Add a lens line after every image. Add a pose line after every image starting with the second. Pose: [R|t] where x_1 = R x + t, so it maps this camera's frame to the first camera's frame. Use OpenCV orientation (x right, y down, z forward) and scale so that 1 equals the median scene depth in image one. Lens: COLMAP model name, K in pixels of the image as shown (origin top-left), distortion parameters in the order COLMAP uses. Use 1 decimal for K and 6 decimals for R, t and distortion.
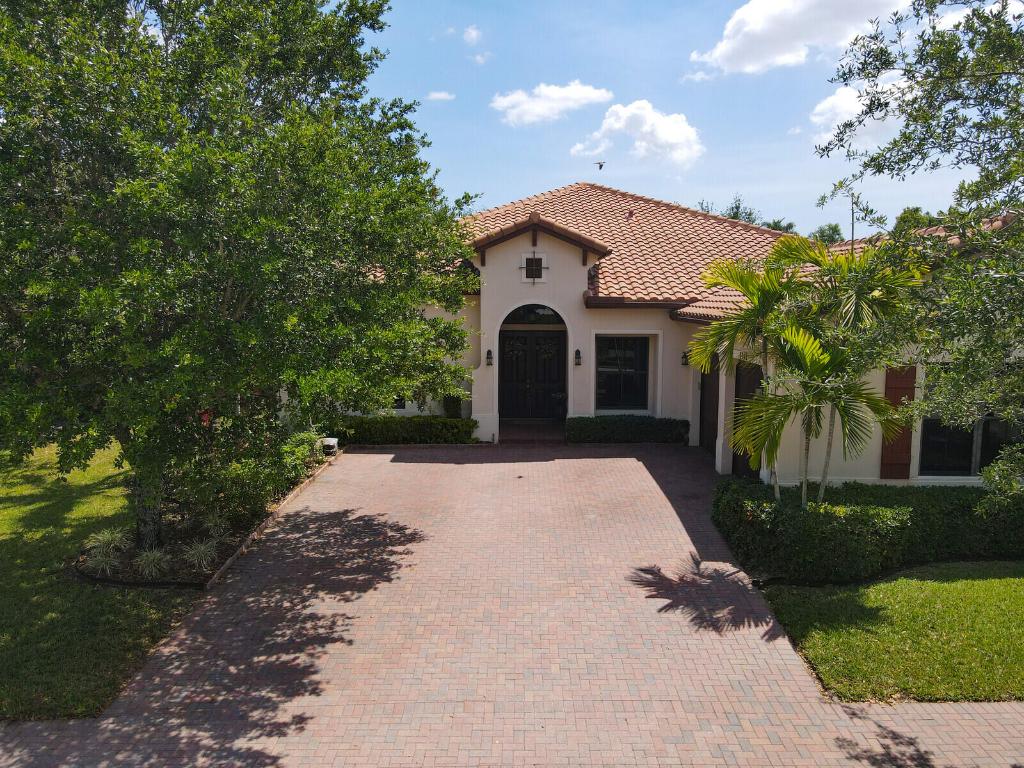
lens RADIAL K [[747.2, 0, 512.0], [0, 747.2, 384.0], [0, 0, 1]] dist [0.004073, 0.006575]
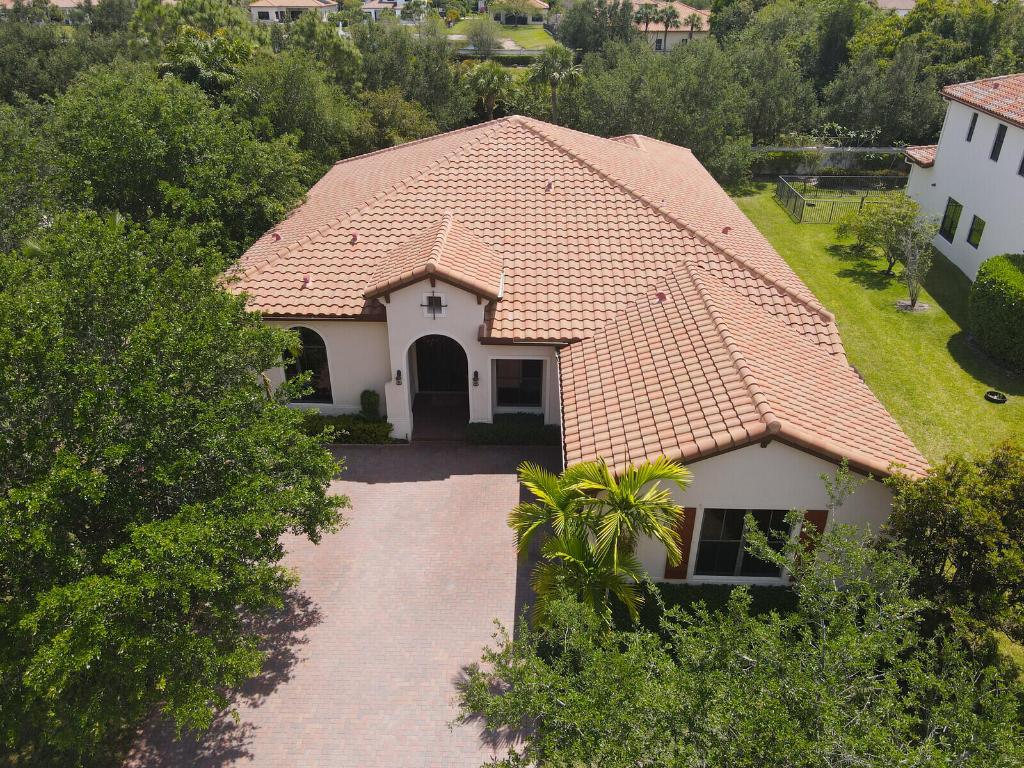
lens RADIAL K [[747.2, 0, 512.0], [0, 747.2, 384.0], [0, 0, 1]] dist [0.004073, 0.006575]
pose [[0.999822, 0.009991, -0.016008, 0.258251], [-0.003356, 0.928962, 0.370160, -0.722006], [0.018569, -0.370041, 0.928830, -0.107134]]
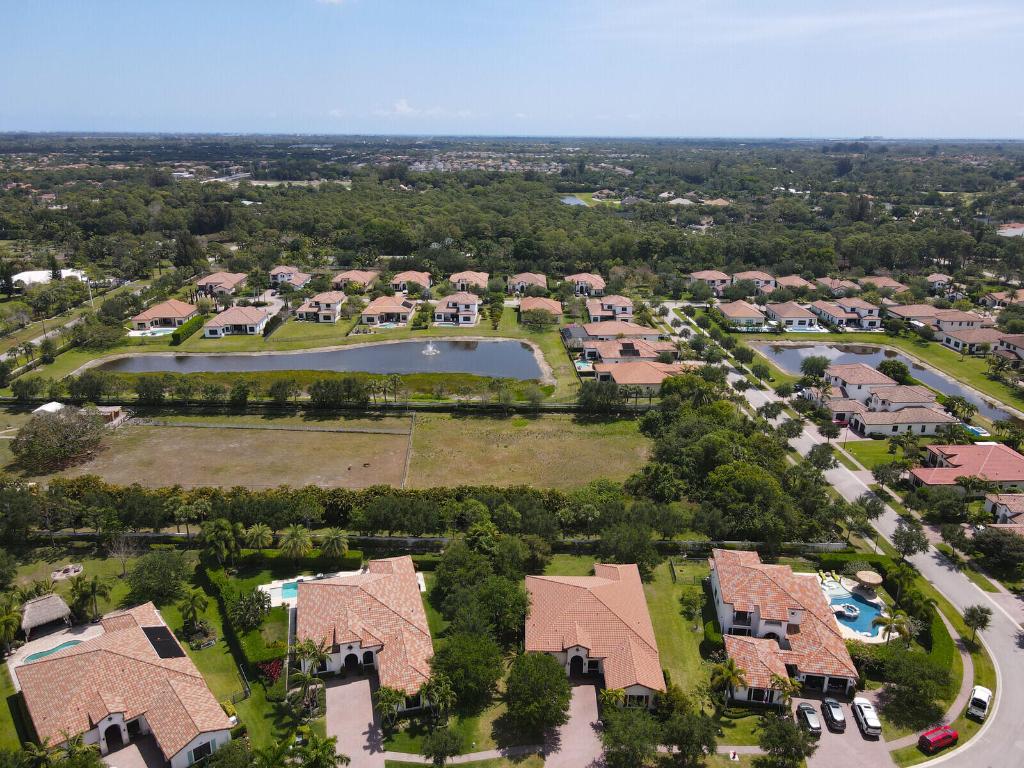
lens RADIAL K [[747.2, 0, 512.0], [0, 747.2, 384.0], [0, 0, 1]] dist [0.004073, 0.006575]
pose [[0.999894, 0.008736, -0.011639, -0.645620], [-0.006227, 0.979696, 0.200394, -5.062444], [0.013154, -0.200301, 0.979646, -6.400993]]
